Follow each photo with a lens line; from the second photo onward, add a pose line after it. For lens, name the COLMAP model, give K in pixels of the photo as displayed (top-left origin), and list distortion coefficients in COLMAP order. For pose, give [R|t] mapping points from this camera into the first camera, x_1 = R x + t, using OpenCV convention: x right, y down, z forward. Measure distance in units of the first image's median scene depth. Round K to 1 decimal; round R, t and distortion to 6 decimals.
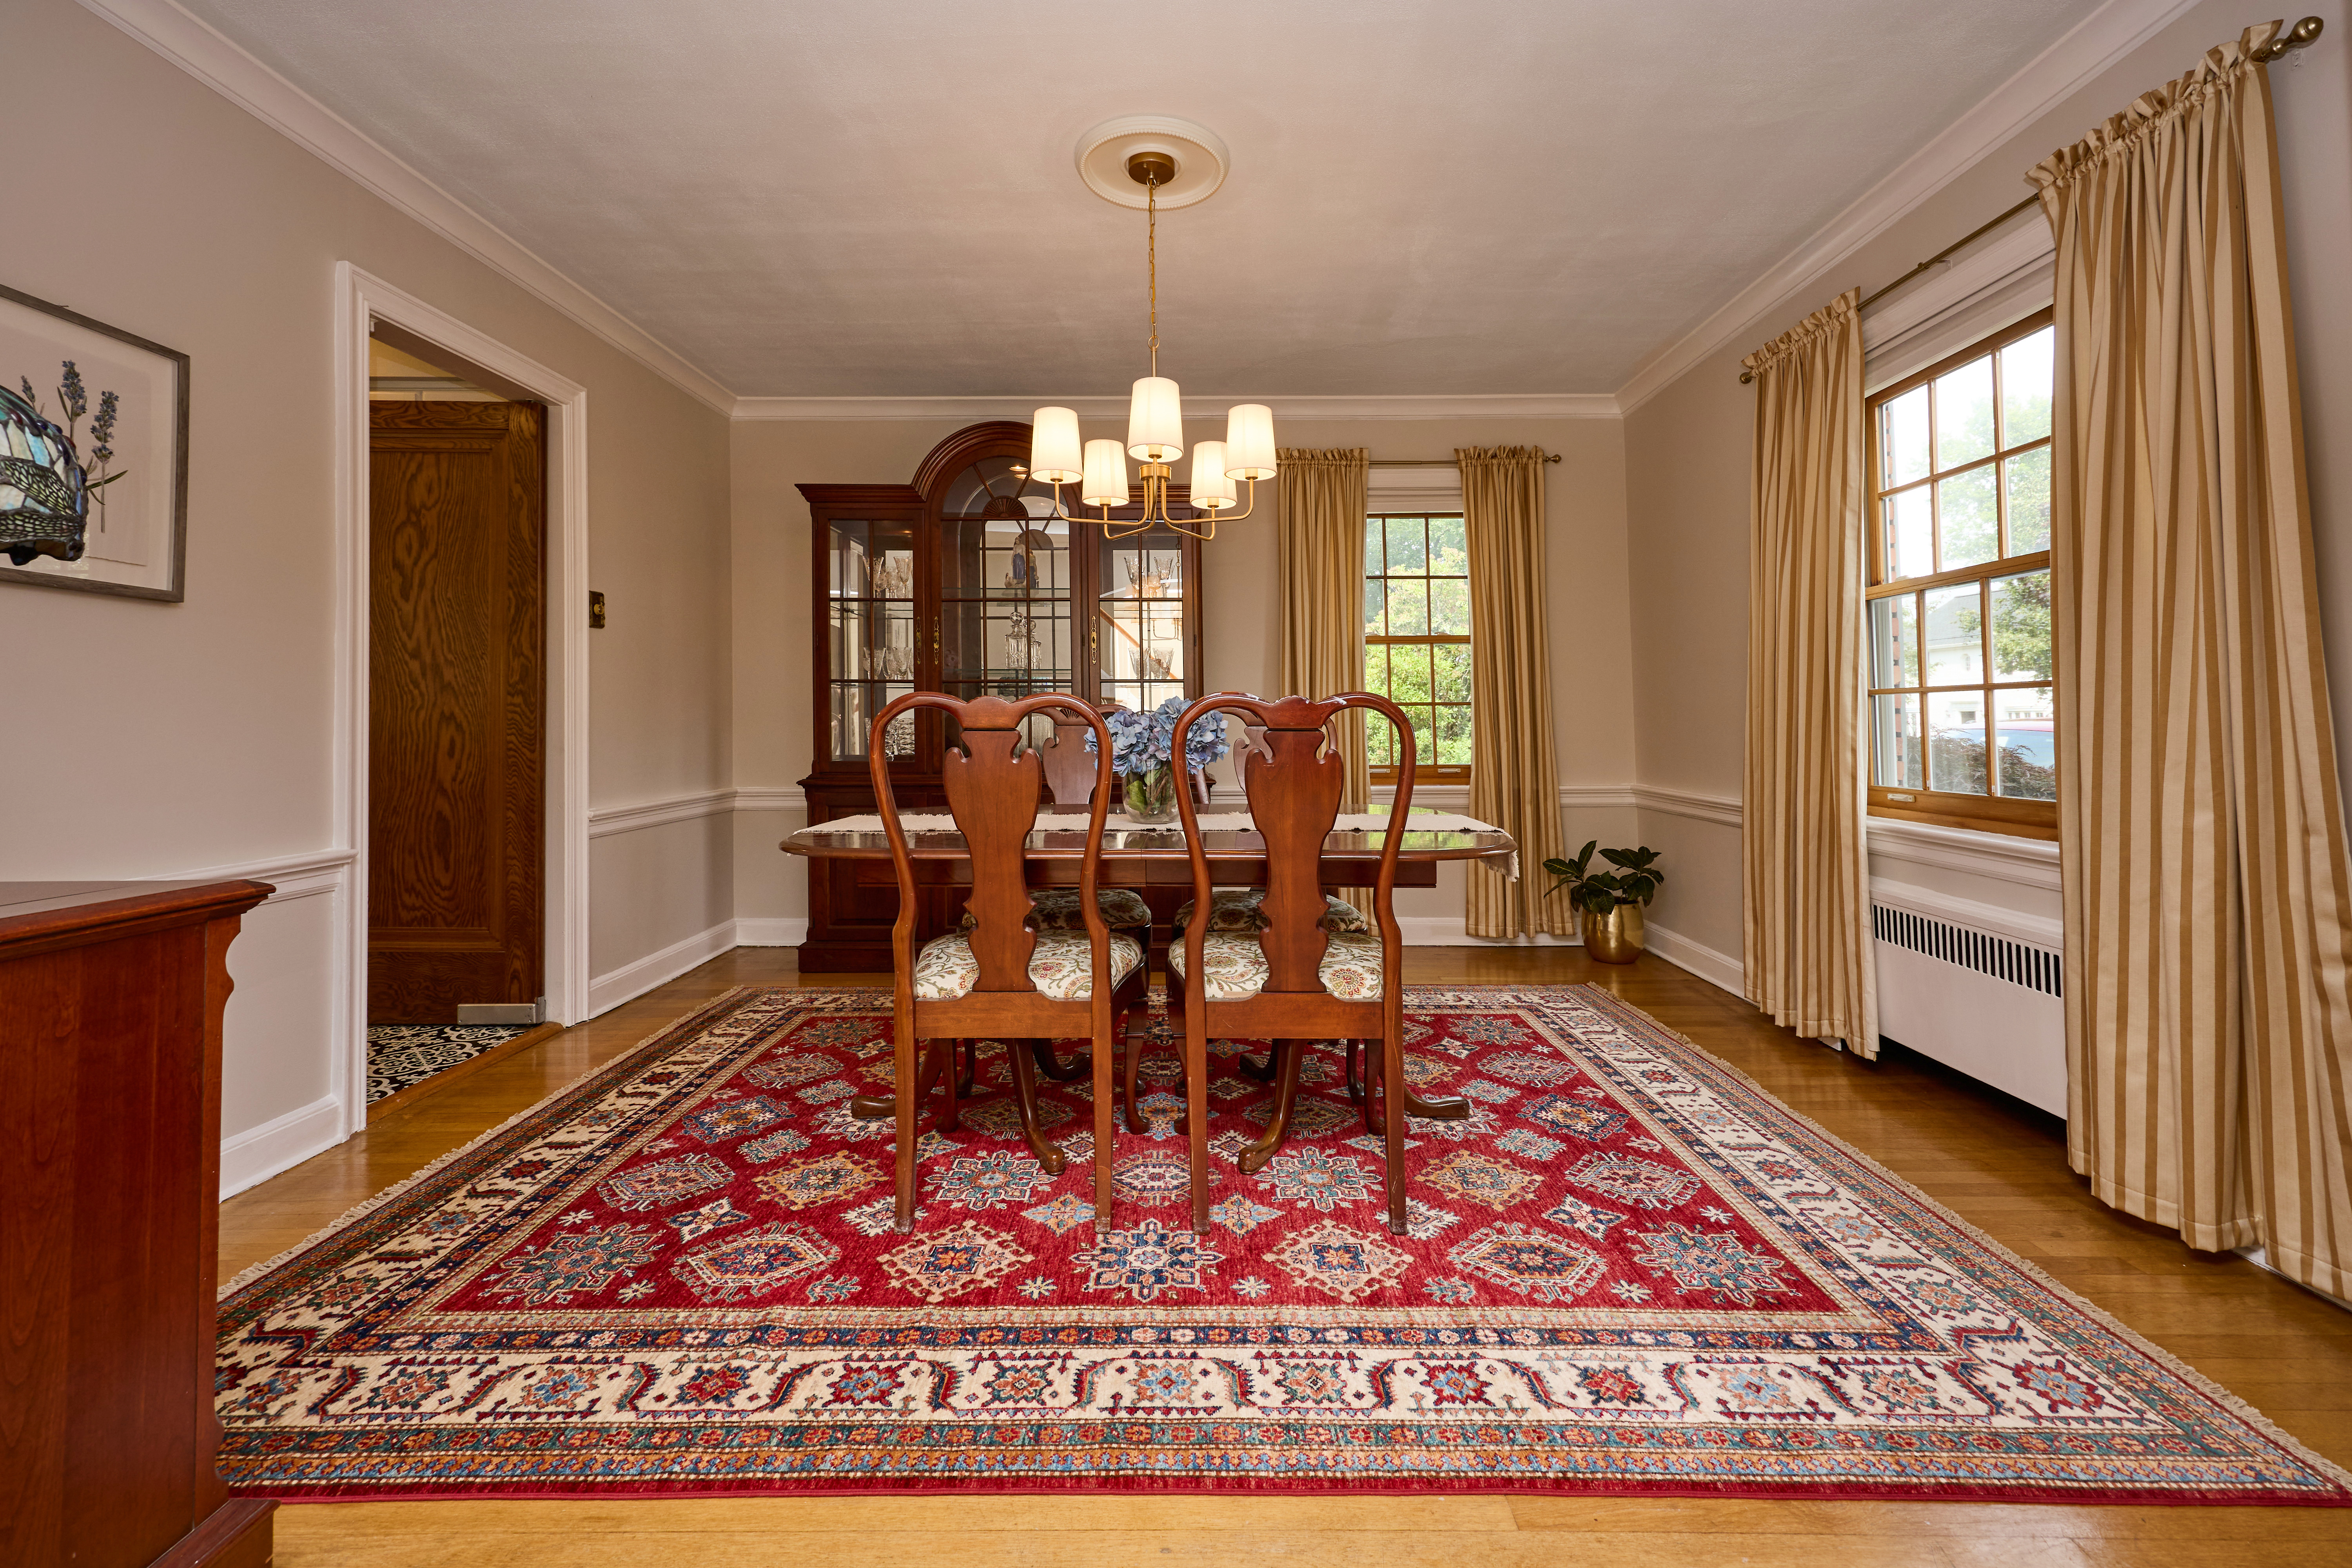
lens RADIAL K [[988.0, 0, 1198.9], [0, 988.0, 709.2], [0, 0, 1]] dist [0.014295, -0.000110]
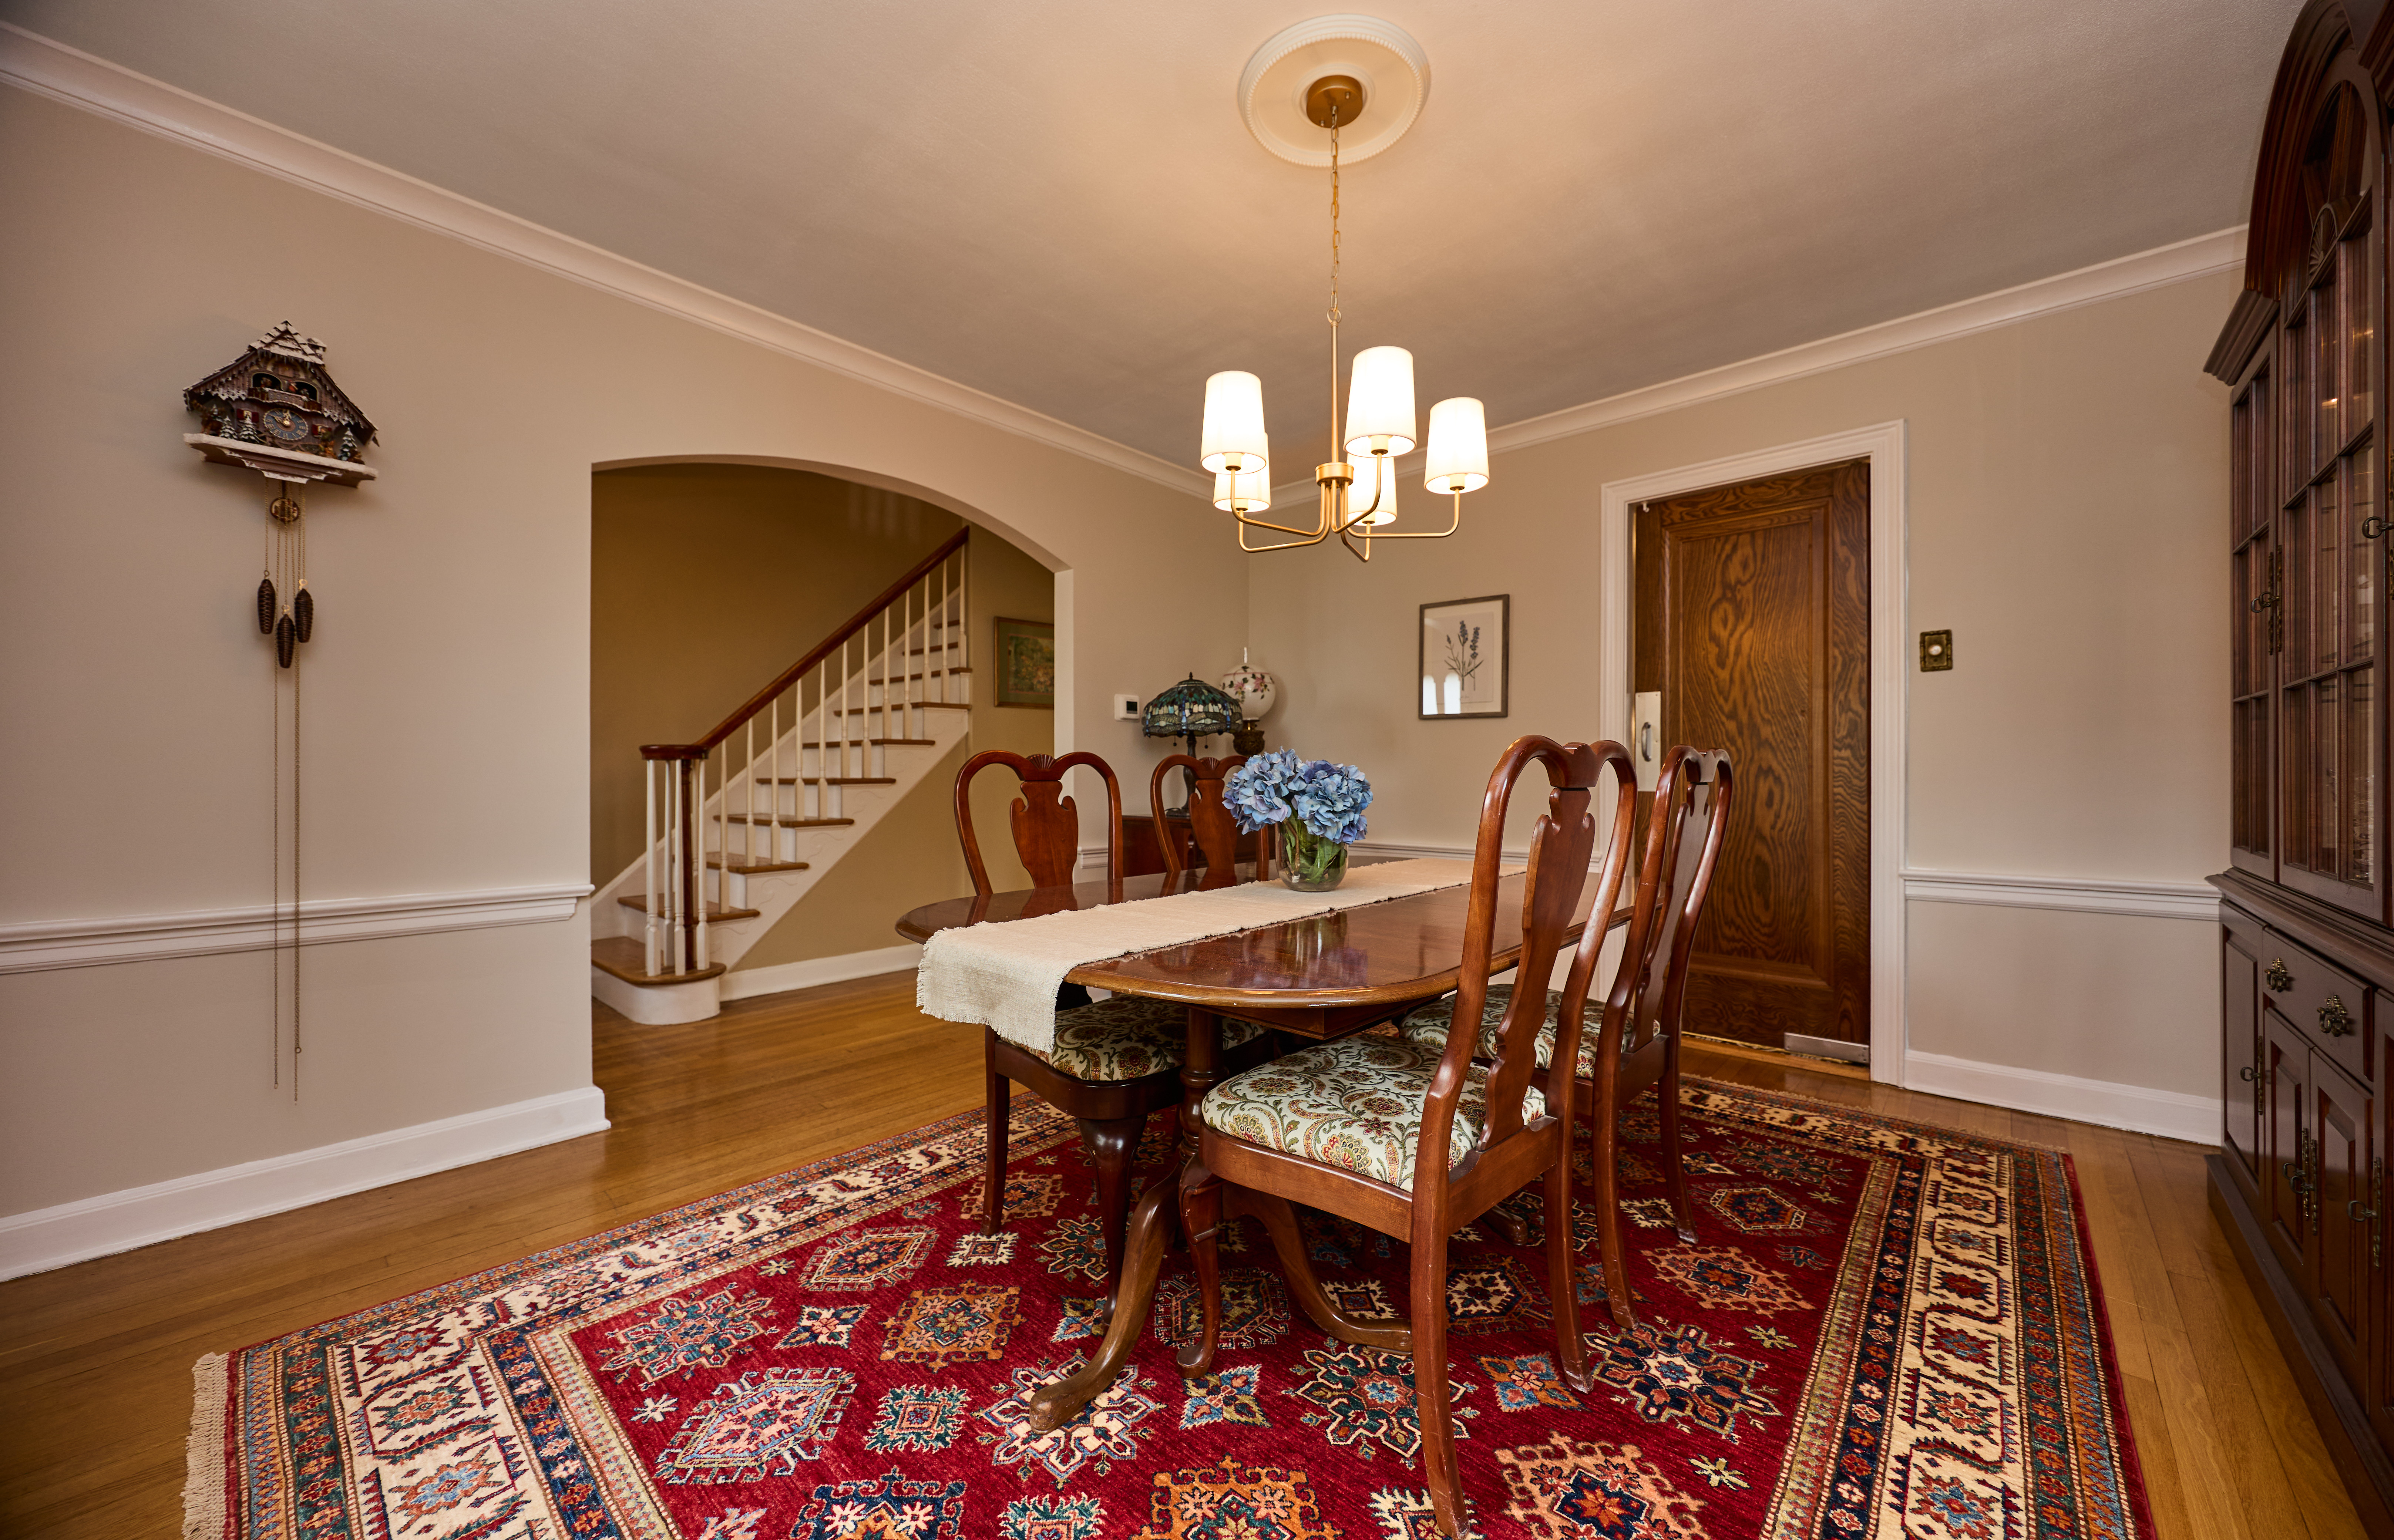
lens RADIAL K [[868.7, 0, 1215.4], [0, 868.7, 795.8], [0, 0, 1]] dist [-0.005972, 0.000159]
pose [[-0.664329, 0.018125, -0.747221, 0.754509], [0.009551, 0.999830, 0.015760, 0.024930], [0.747380, 0.003333, -0.664389, 1.844283]]
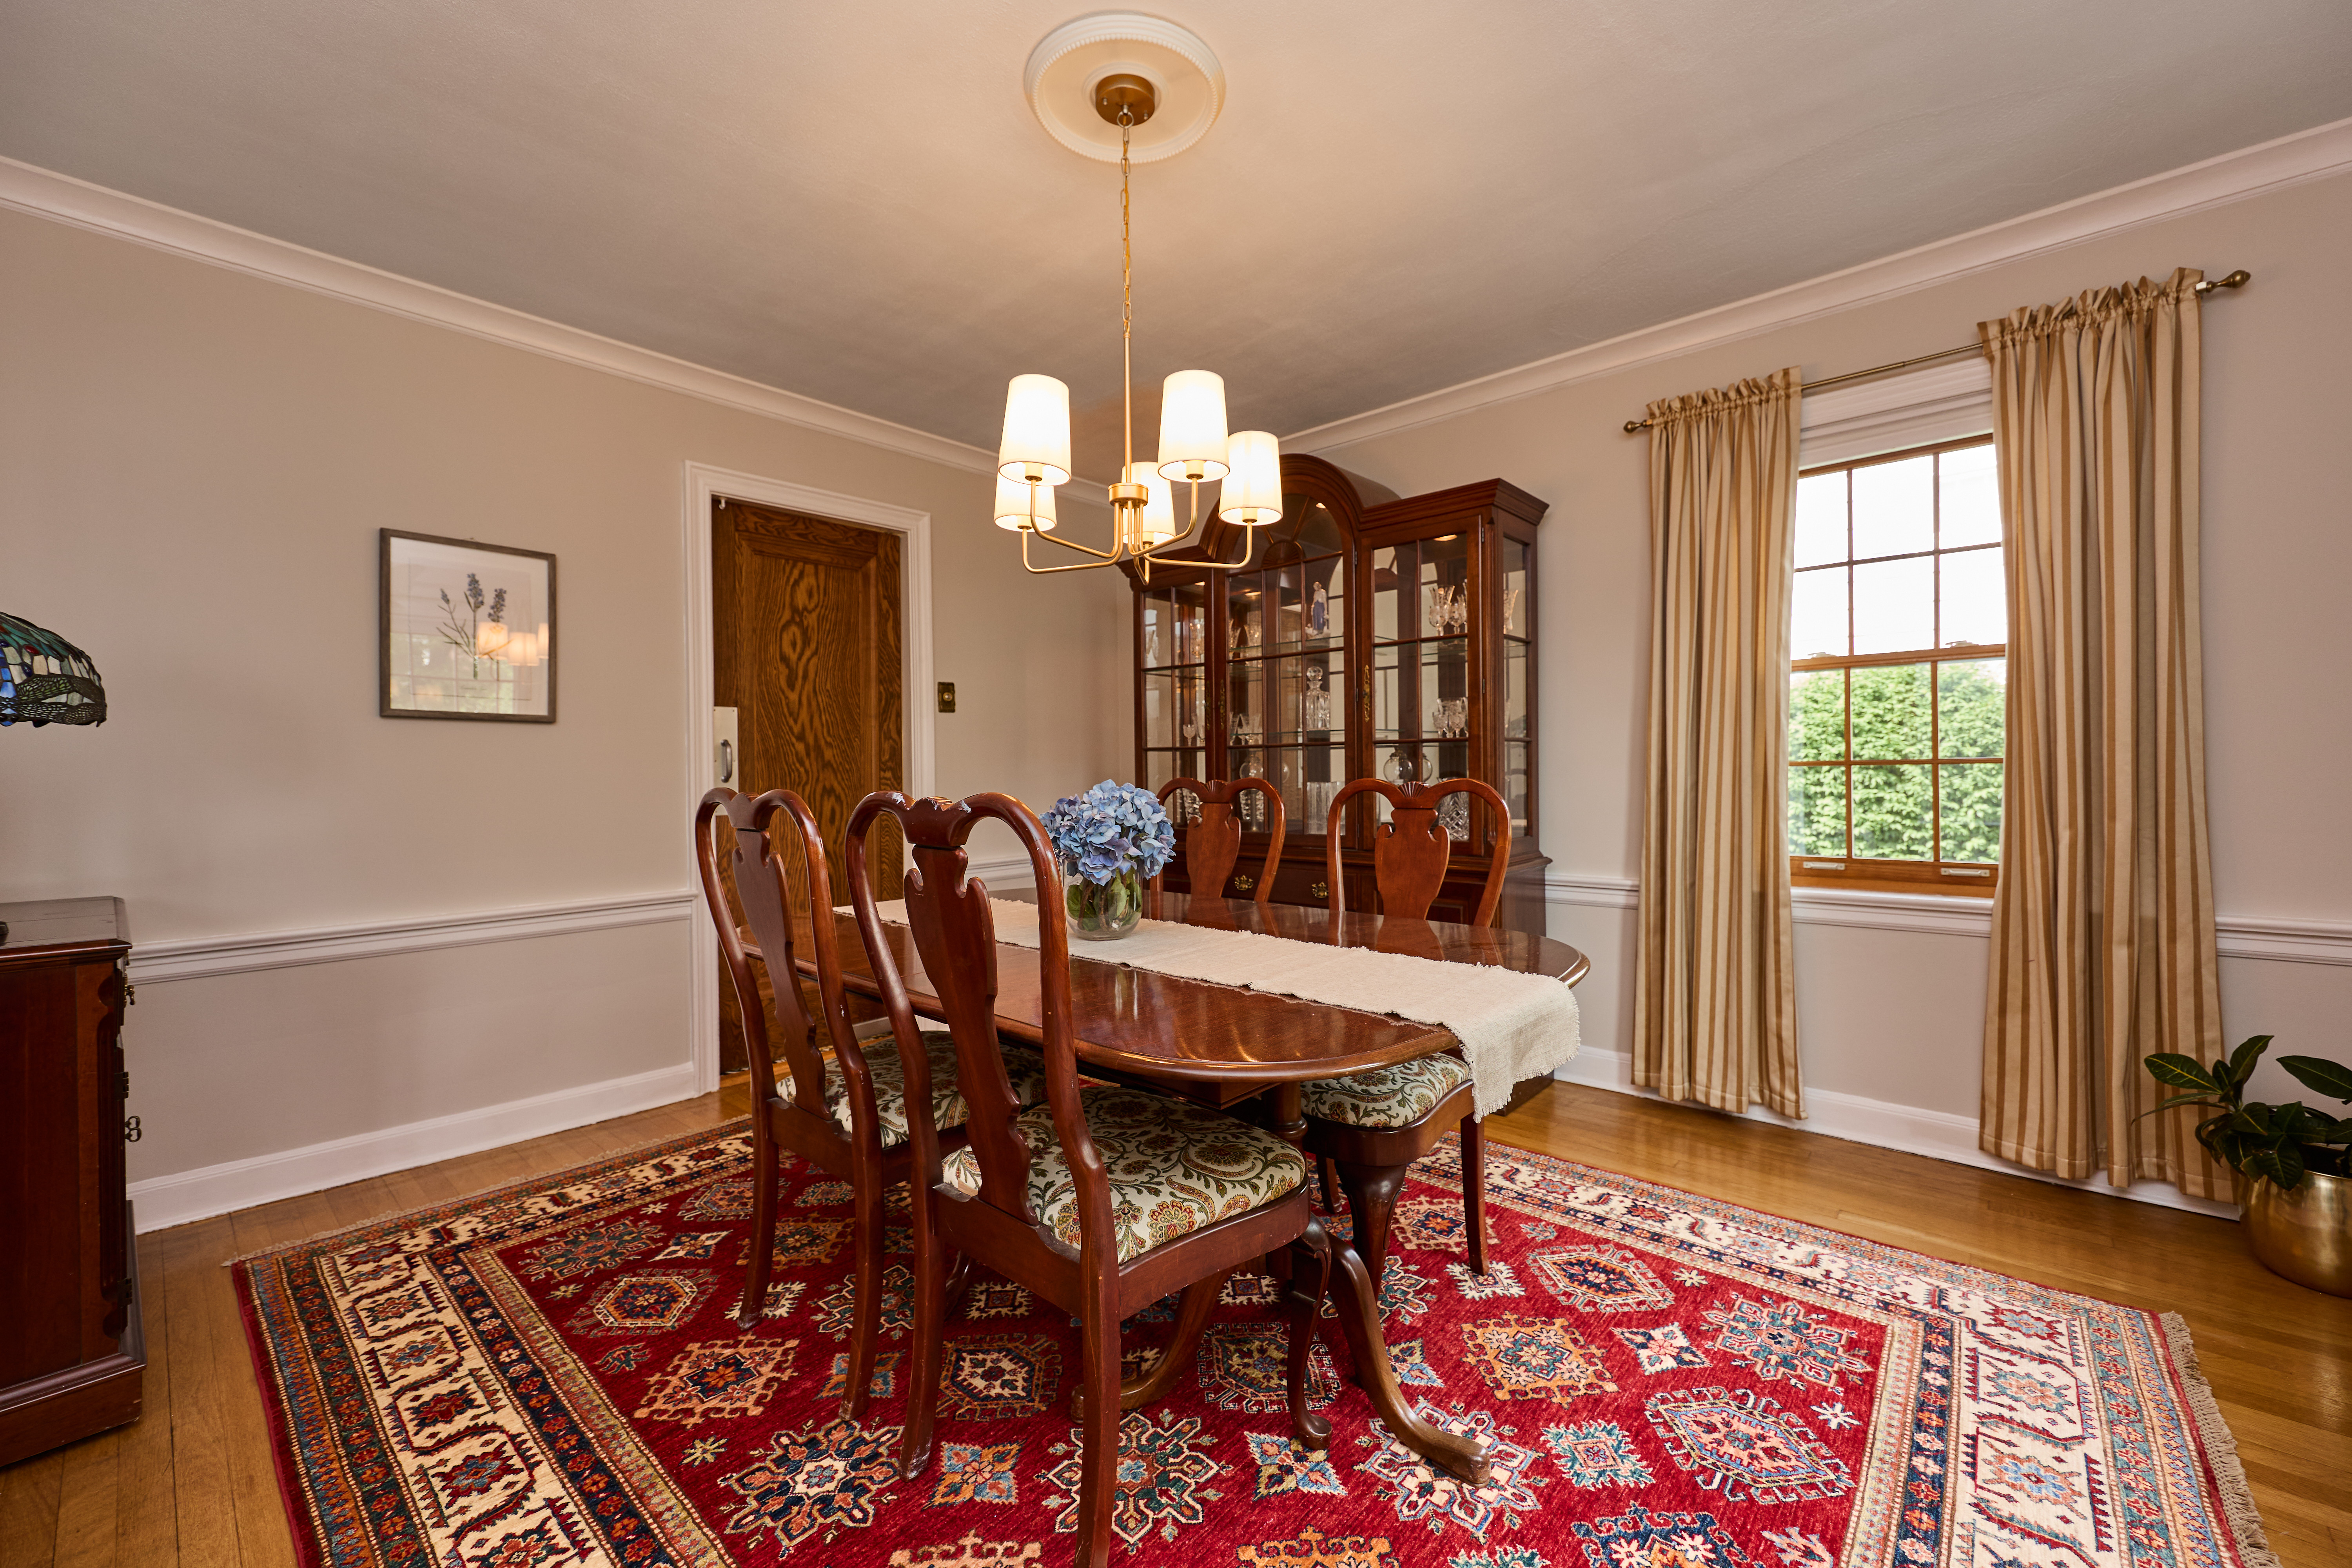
lens RADIAL K [[938.0, 0, 1187.8], [0, 938.0, 797.5], [0, 0, 1]] dist [-0.001352, 0.000053]
pose [[0.745073, 0.013158, -0.666853, 0.656759], [0.018475, 0.999015, 0.040354, -0.034555], [0.666727, -0.042387, 0.744095, 0.618507]]
